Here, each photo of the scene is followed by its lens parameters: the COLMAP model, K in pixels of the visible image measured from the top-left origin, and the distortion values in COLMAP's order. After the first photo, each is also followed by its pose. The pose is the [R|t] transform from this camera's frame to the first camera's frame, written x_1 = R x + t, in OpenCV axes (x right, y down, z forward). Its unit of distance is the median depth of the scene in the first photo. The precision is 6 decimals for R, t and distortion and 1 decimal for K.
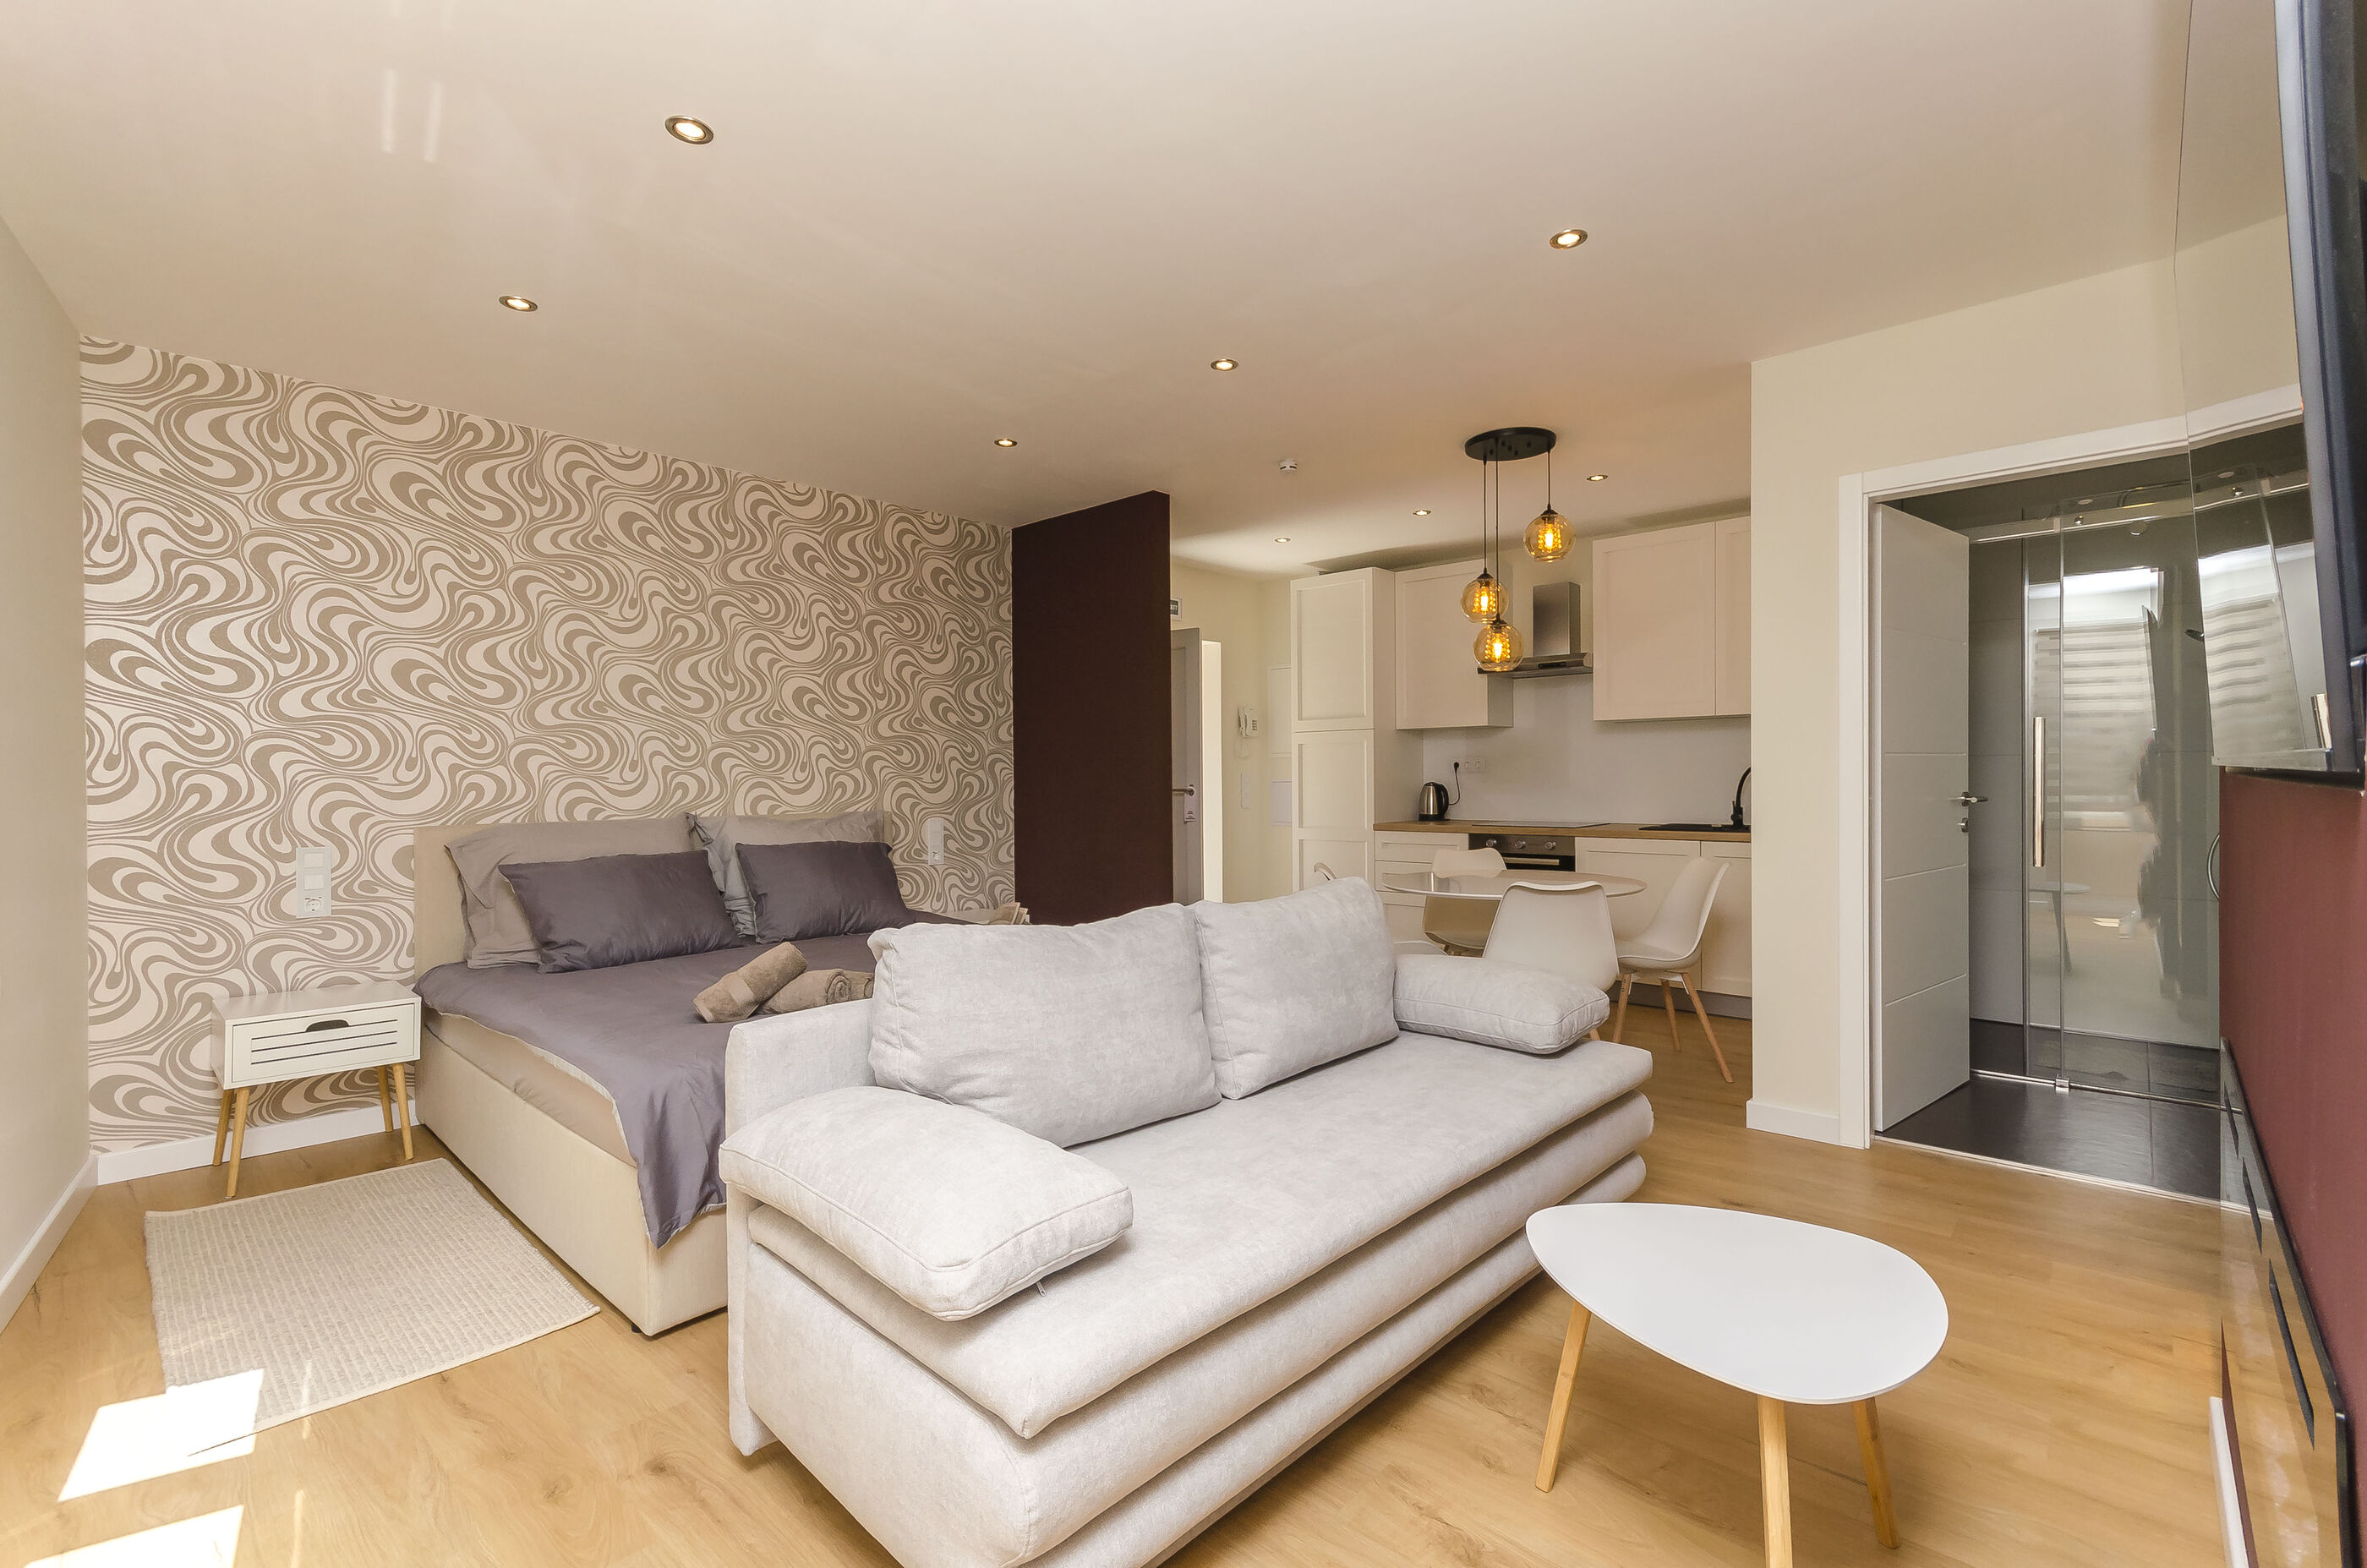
lens RADIAL K [[1046.5, 0, 1167.2], [0, 1046.5, 784.2], [0, 0, 1]] dist [0.012600, -0.000298]
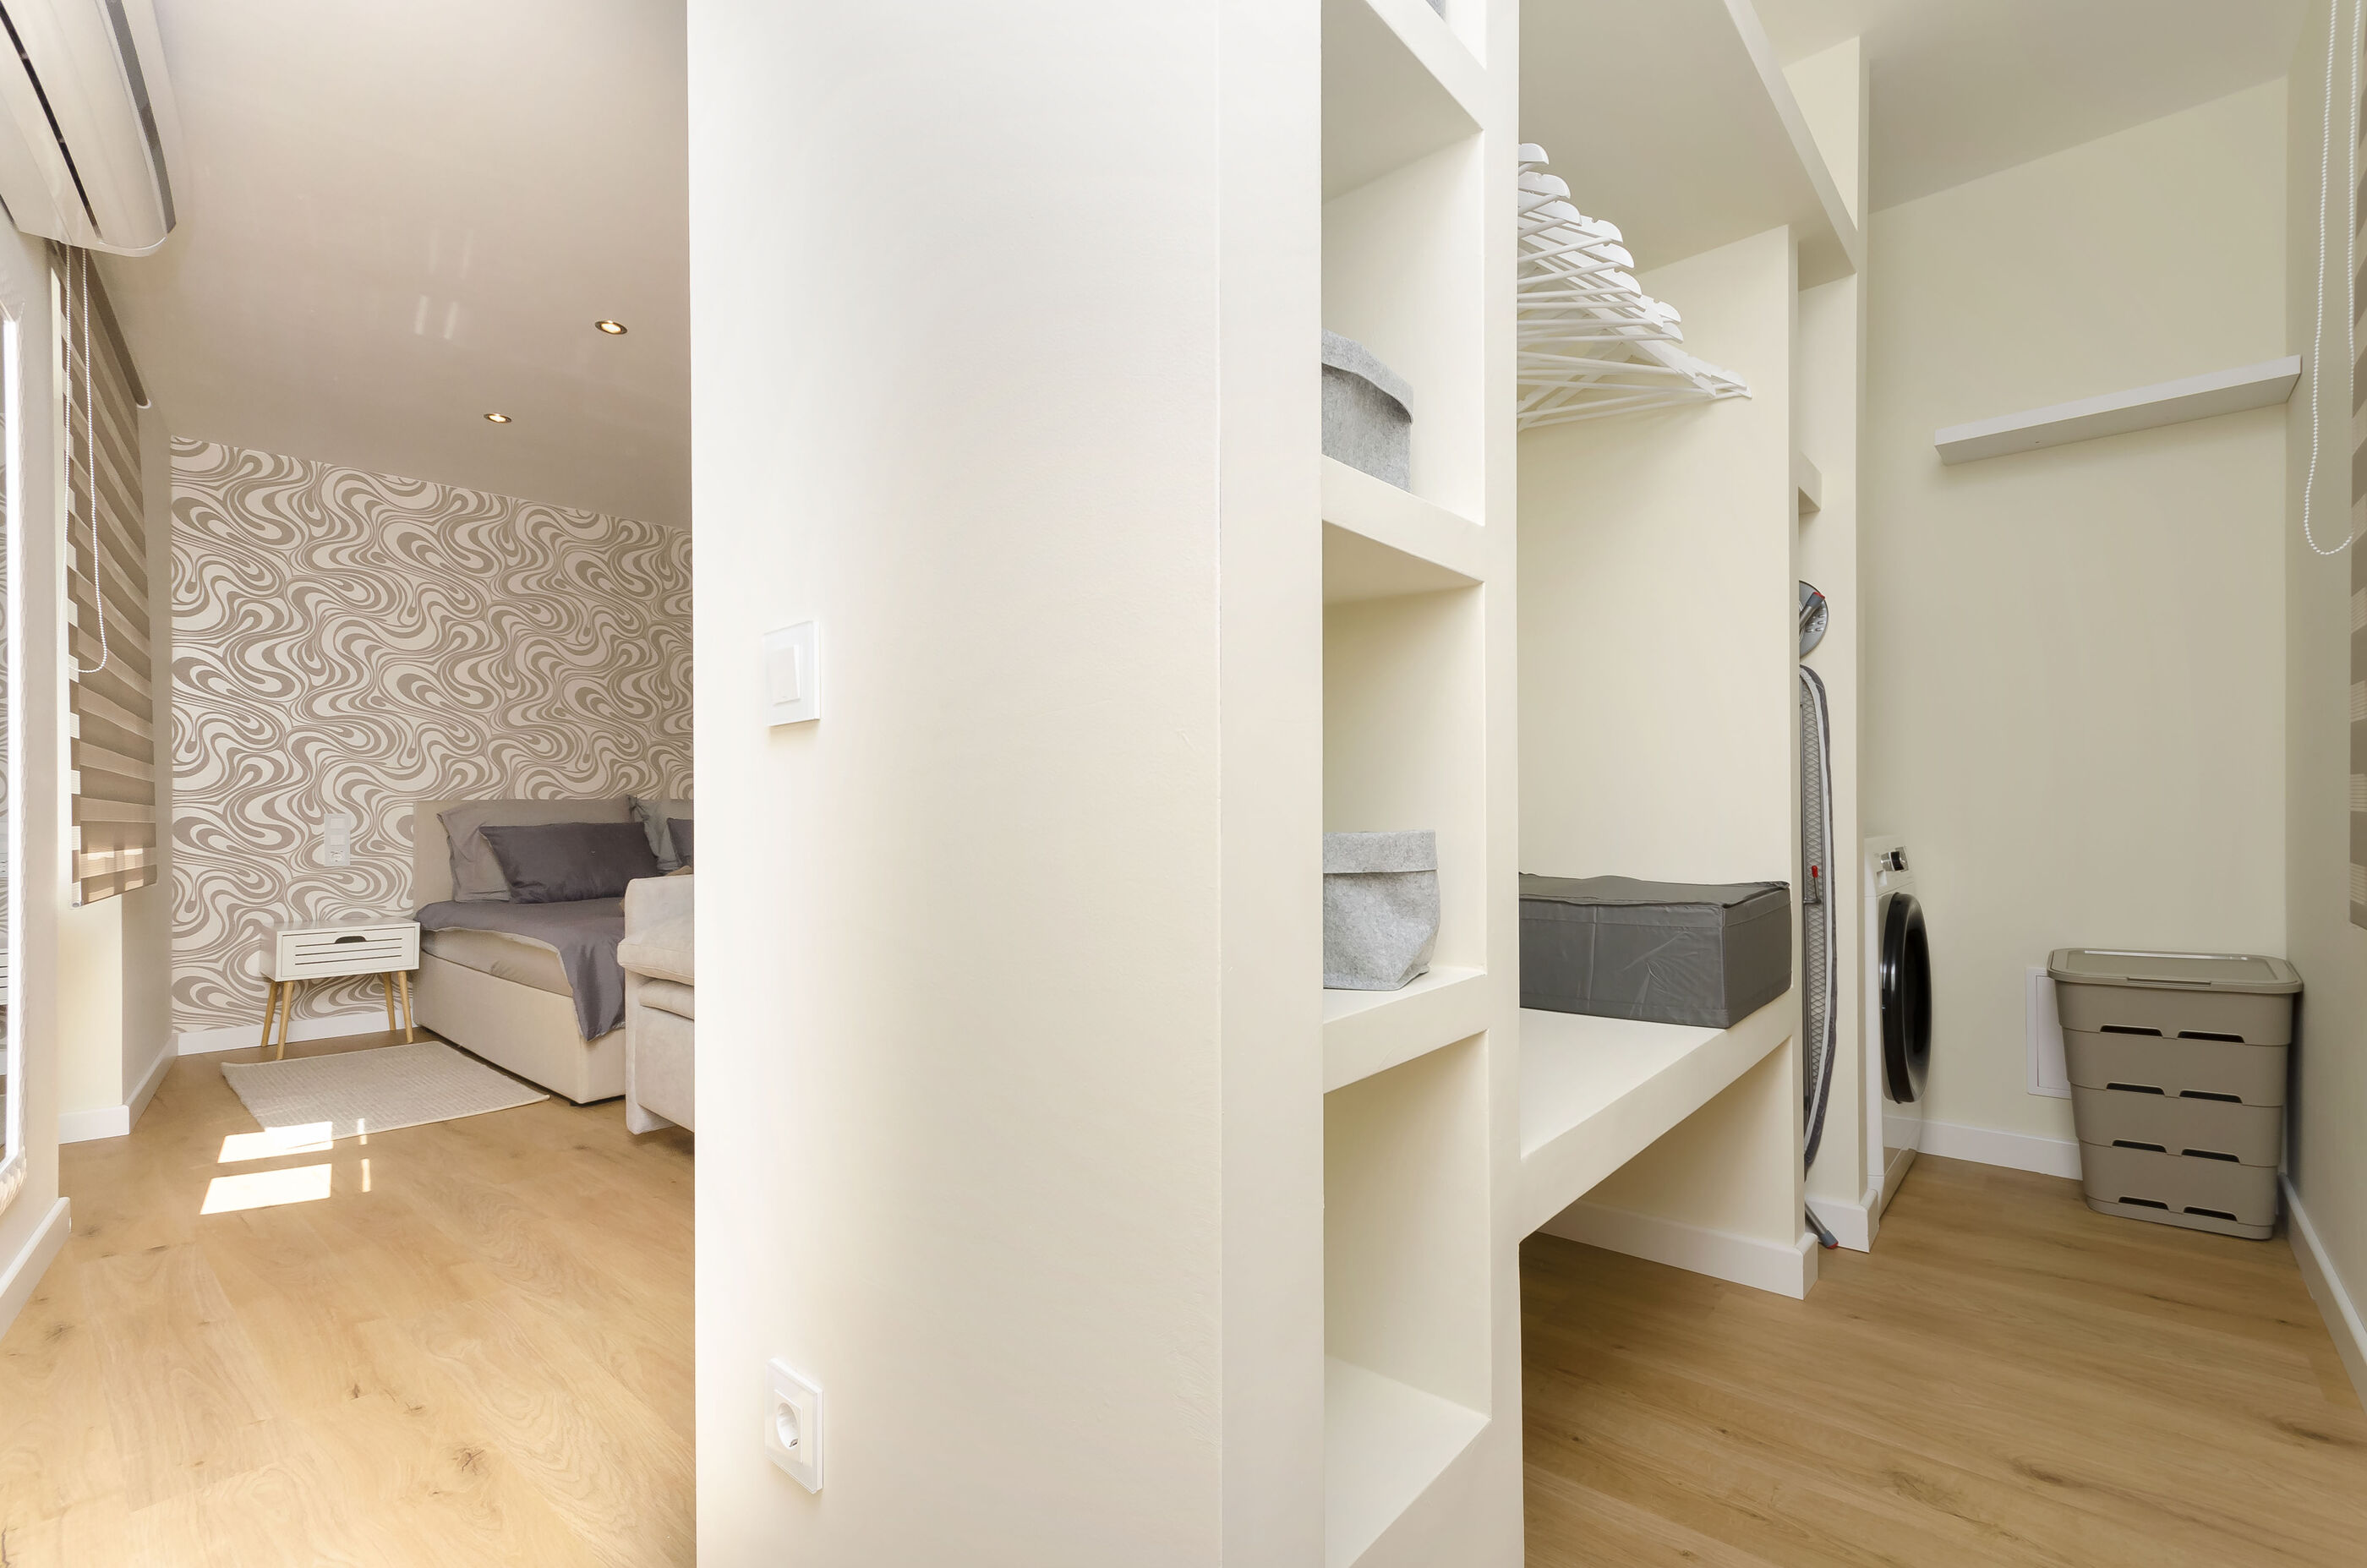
lens RADIAL K [[1046.5, 0, 1189.9], [0, 1046.5, 794.2], [0, 0, 1]] dist [0.012600, -0.000298]
pose [[0.999450, -0.007319, 0.032350, 0.227448], [0.008034, 0.999726, -0.022005, 0.074264], [-0.032180, 0.022253, 0.999234, -0.371956]]
